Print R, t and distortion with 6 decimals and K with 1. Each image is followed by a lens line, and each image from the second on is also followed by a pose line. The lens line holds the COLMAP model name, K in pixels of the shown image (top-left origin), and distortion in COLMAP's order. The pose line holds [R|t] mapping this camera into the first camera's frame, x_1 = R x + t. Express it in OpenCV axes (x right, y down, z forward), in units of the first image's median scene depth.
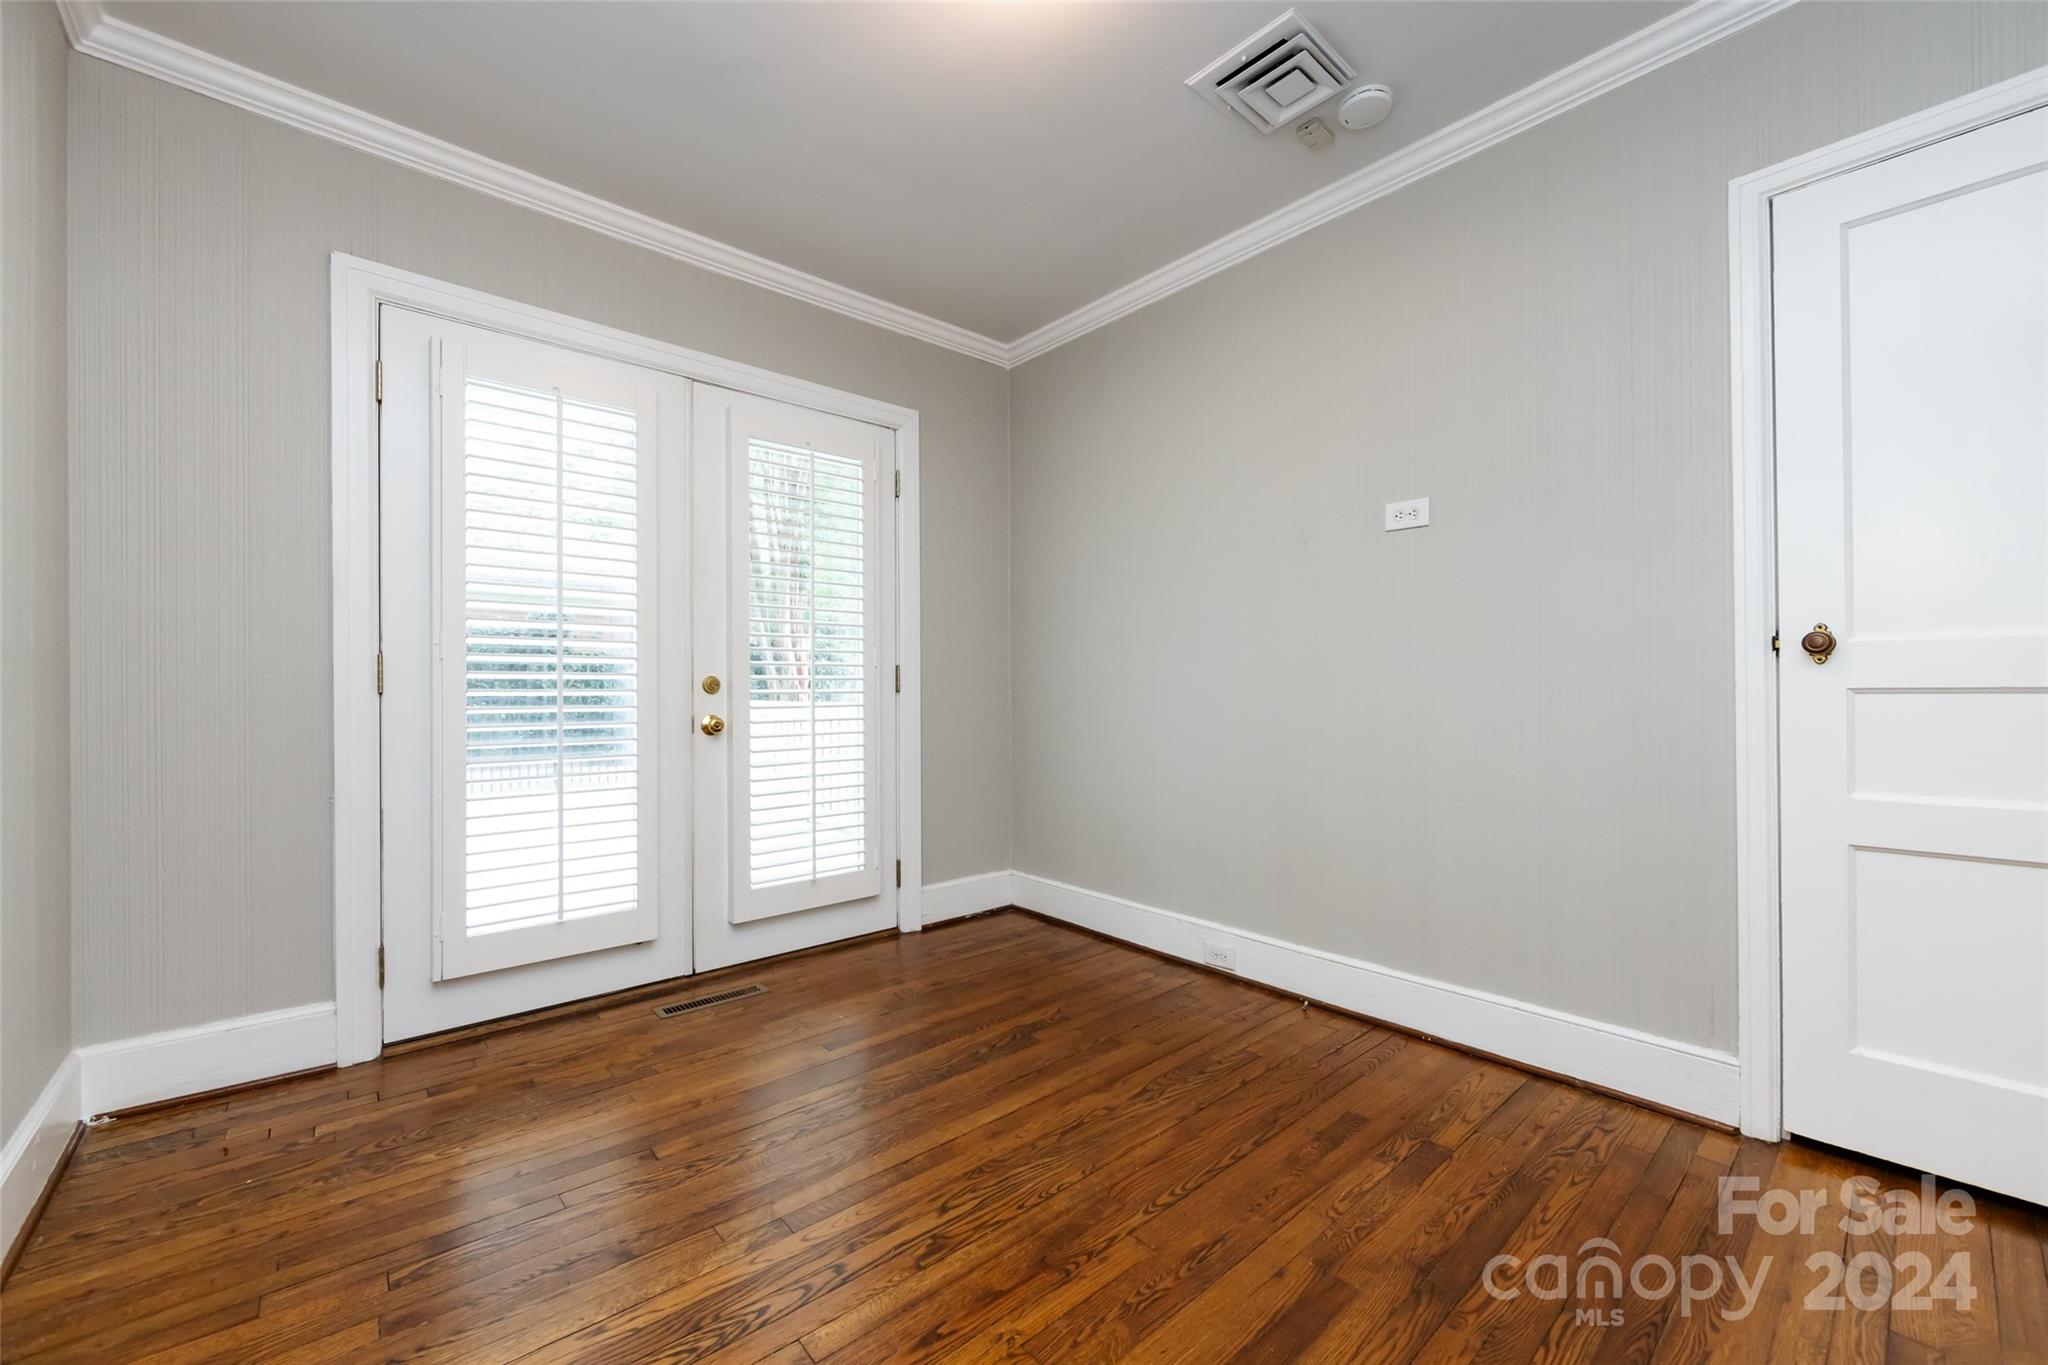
lens RADIAL K [[804.5, 0, 1021.5], [0, 804.5, 685.8], [0, 0, 1]] dist [-0.005130, 0.000978]
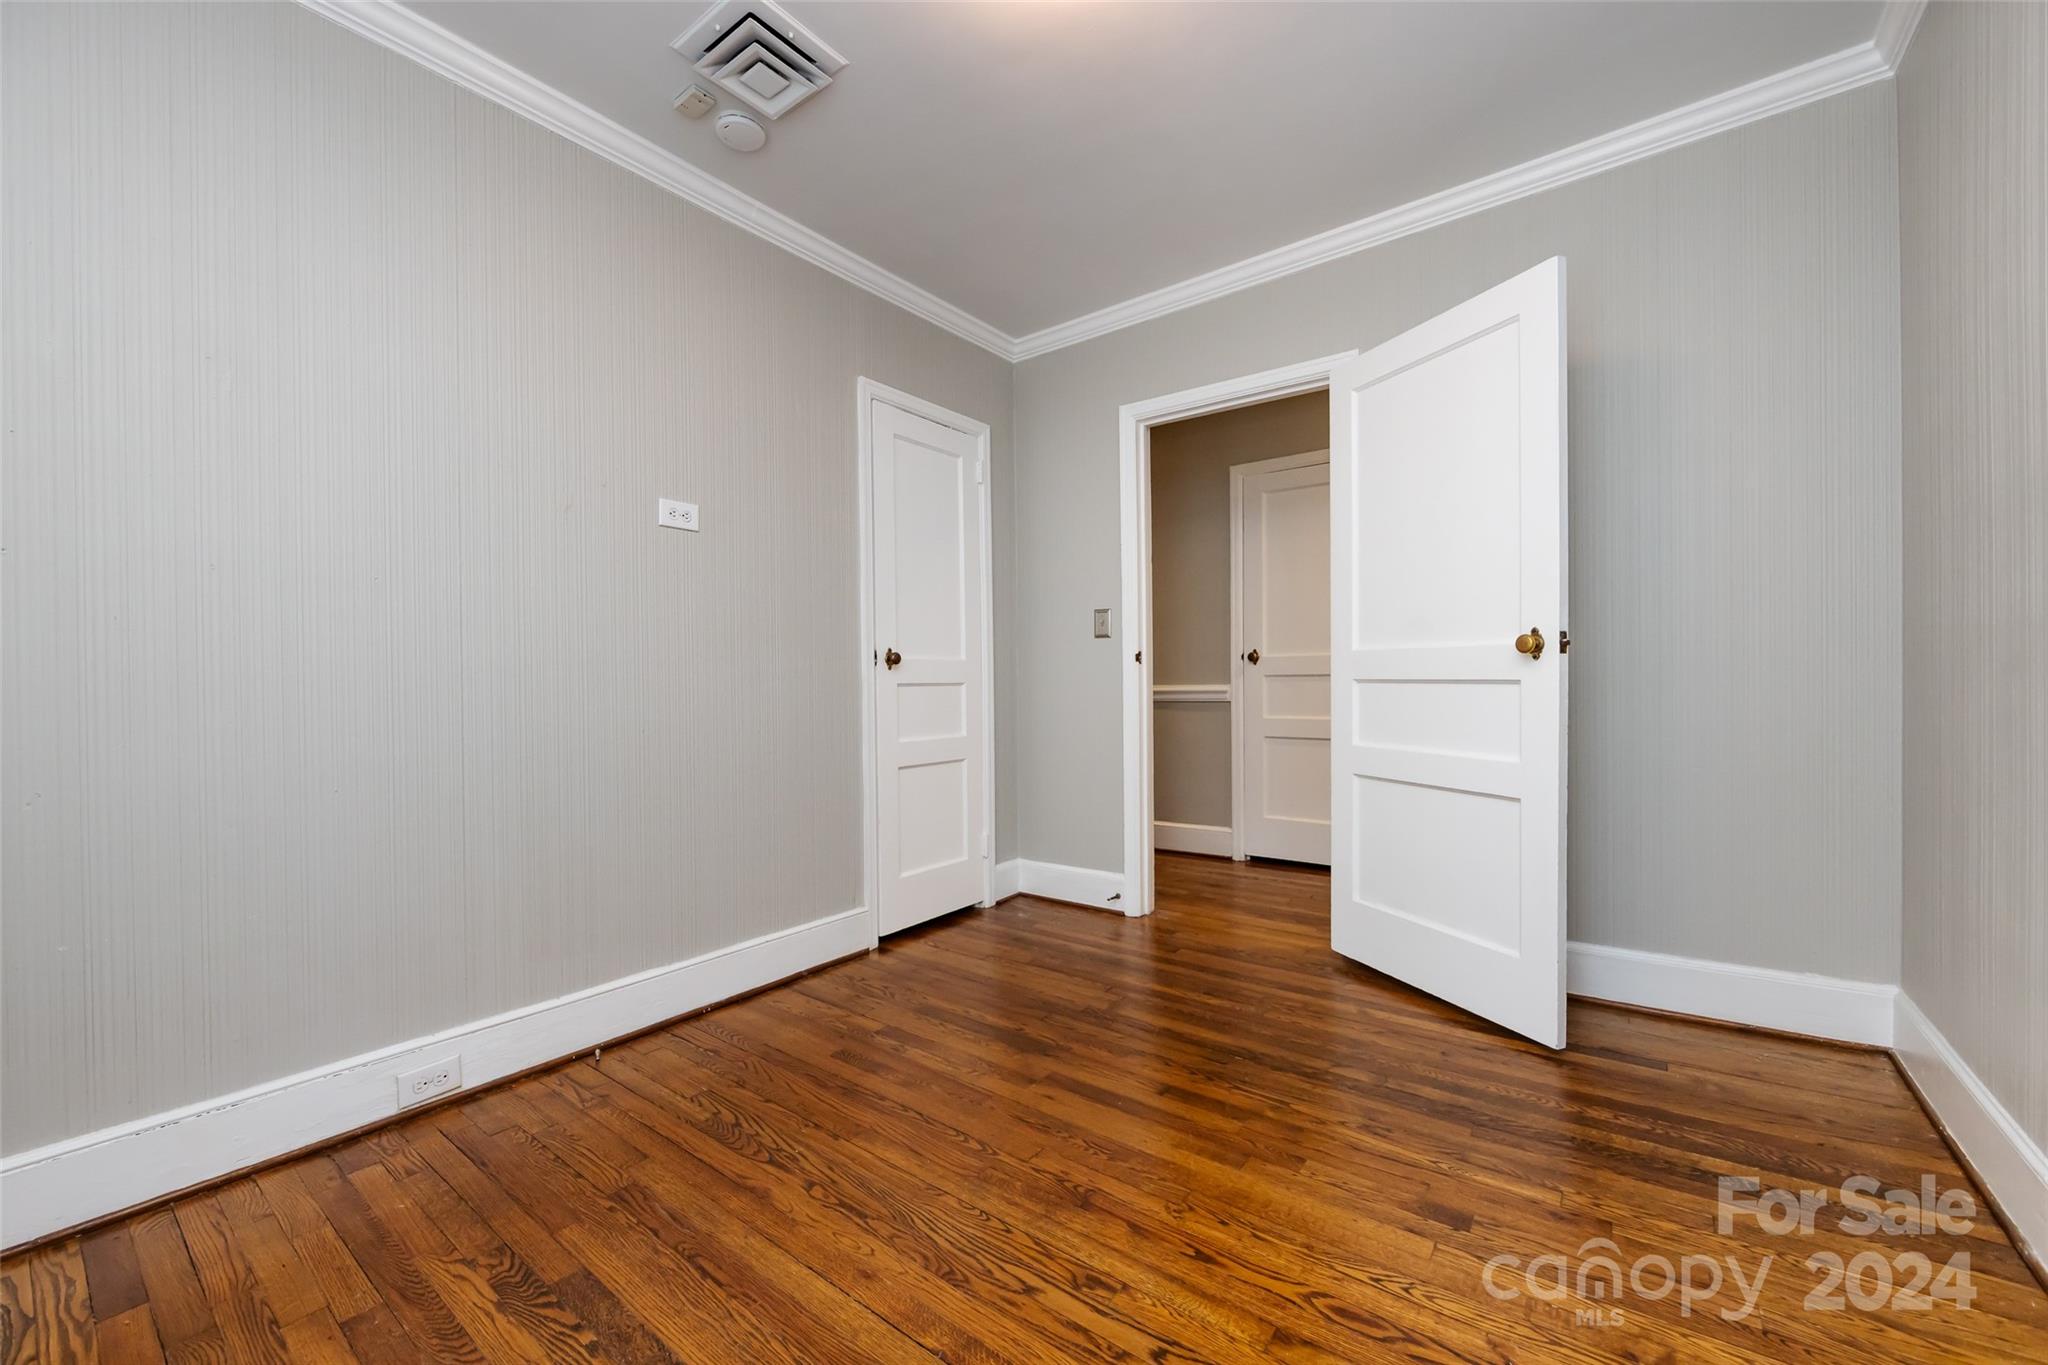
lens RADIAL K [[804.5, 0, 1021.9], [0, 804.5, 680.8], [0, 0, 1]] dist [-0.005130, 0.000978]
pose [[-0.199215, 0.008645, 0.979918, -0.629694], [0.006408, 0.999951, -0.007519, 0.010166], [-0.979935, 0.004781, -0.199260, 0.793593]]
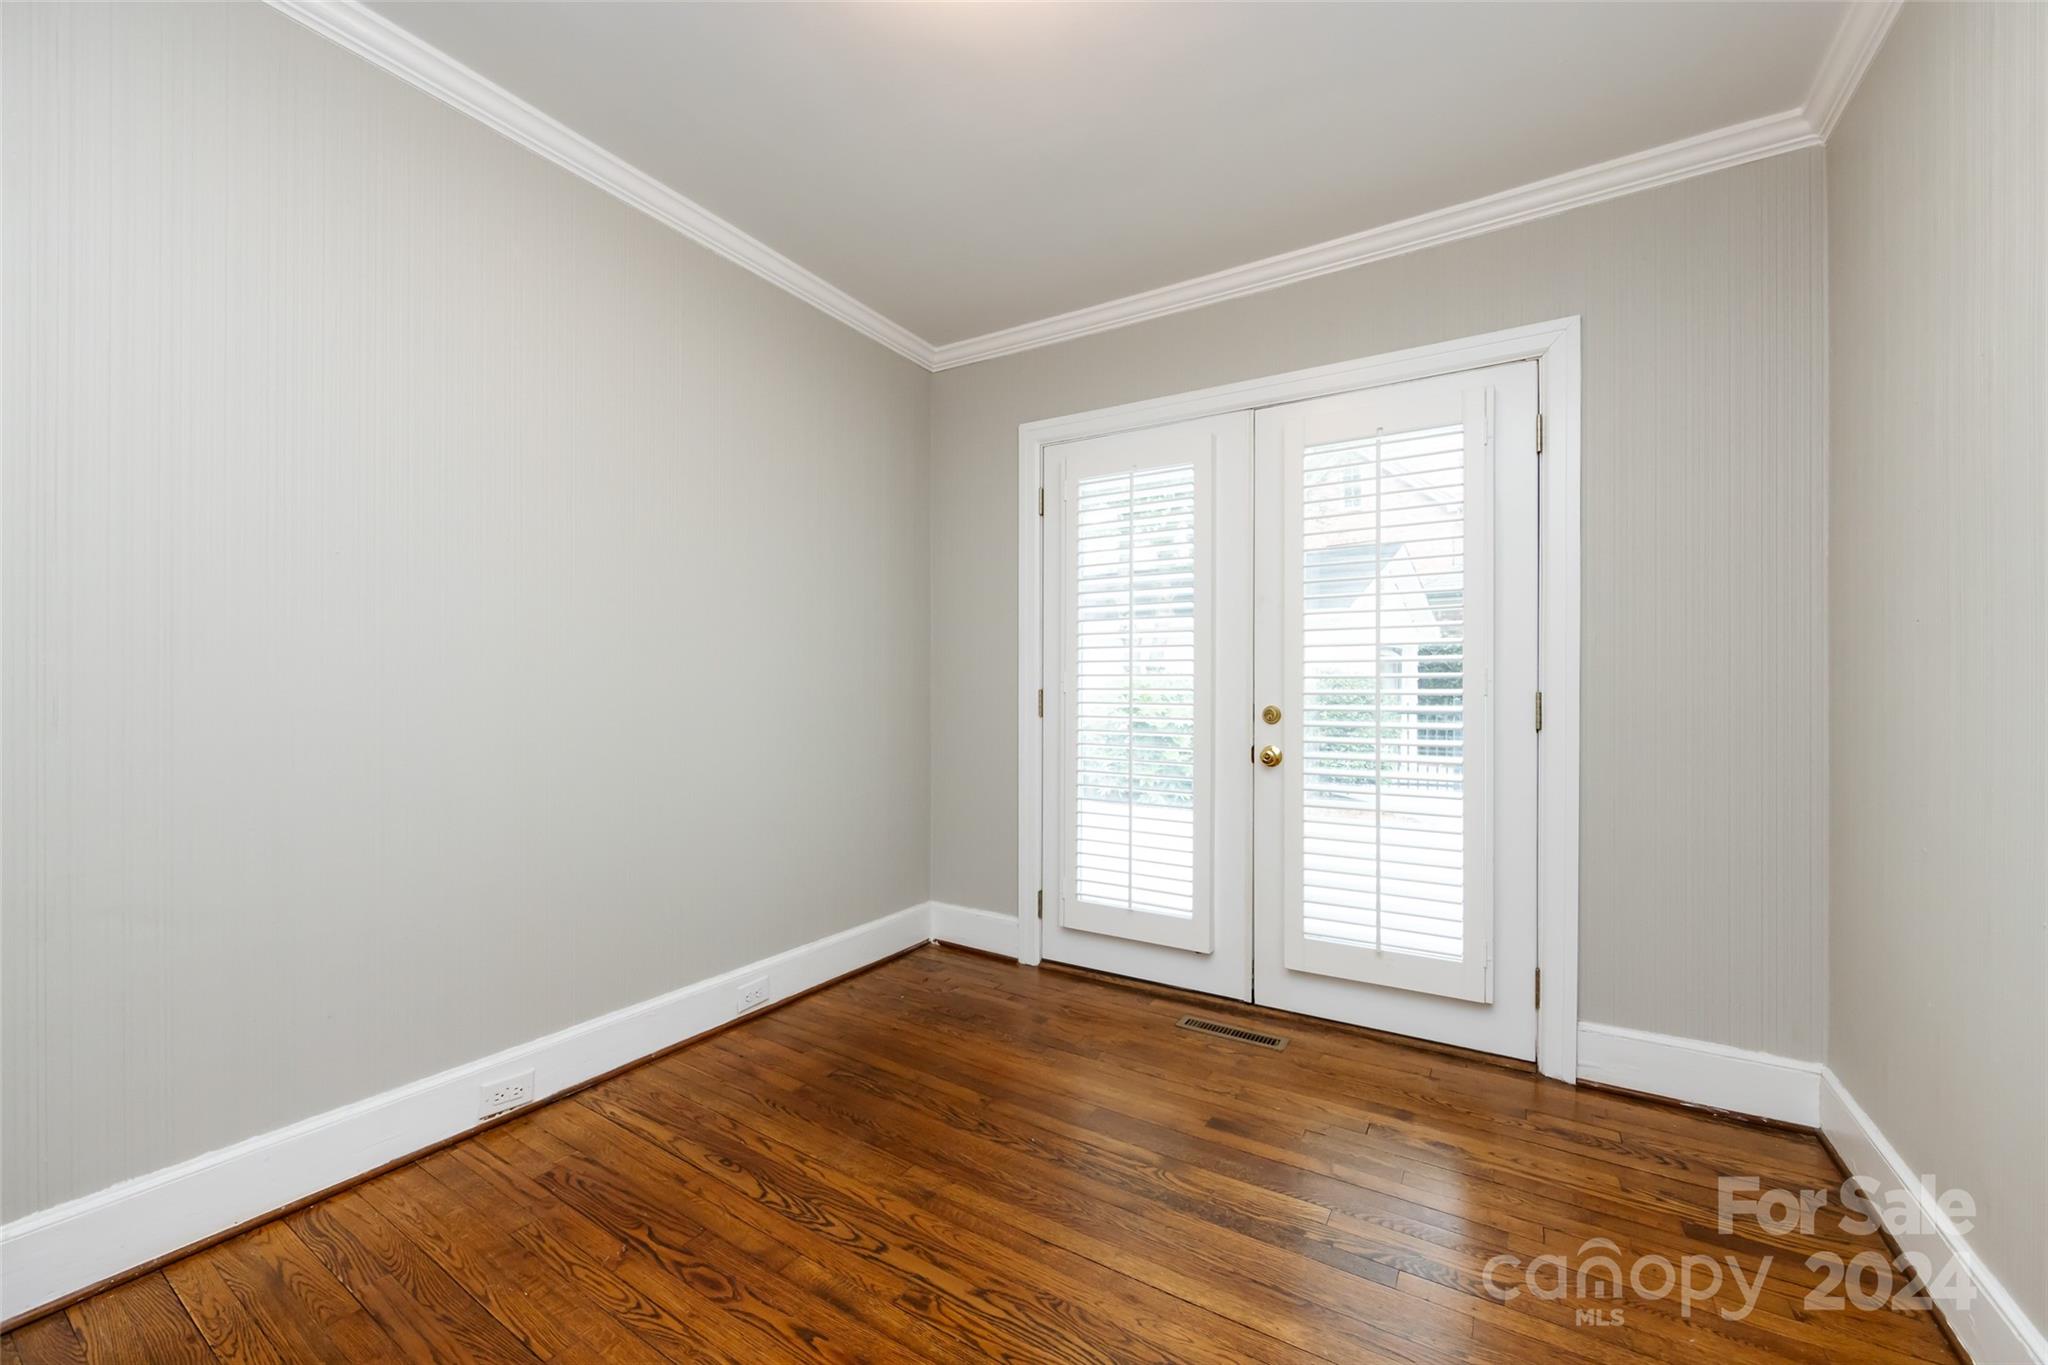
lens RADIAL K [[804.5, 0, 1024.1], [0, 804.5, 686.8], [0, 0, 1]] dist [-0.005130, 0.000978]
pose [[0.287741, 0.003633, -0.957701, 0.559235], [-0.000173, 0.999993, 0.003741, -0.047496], [0.957708, -0.000911, 0.287740, 0.524854]]
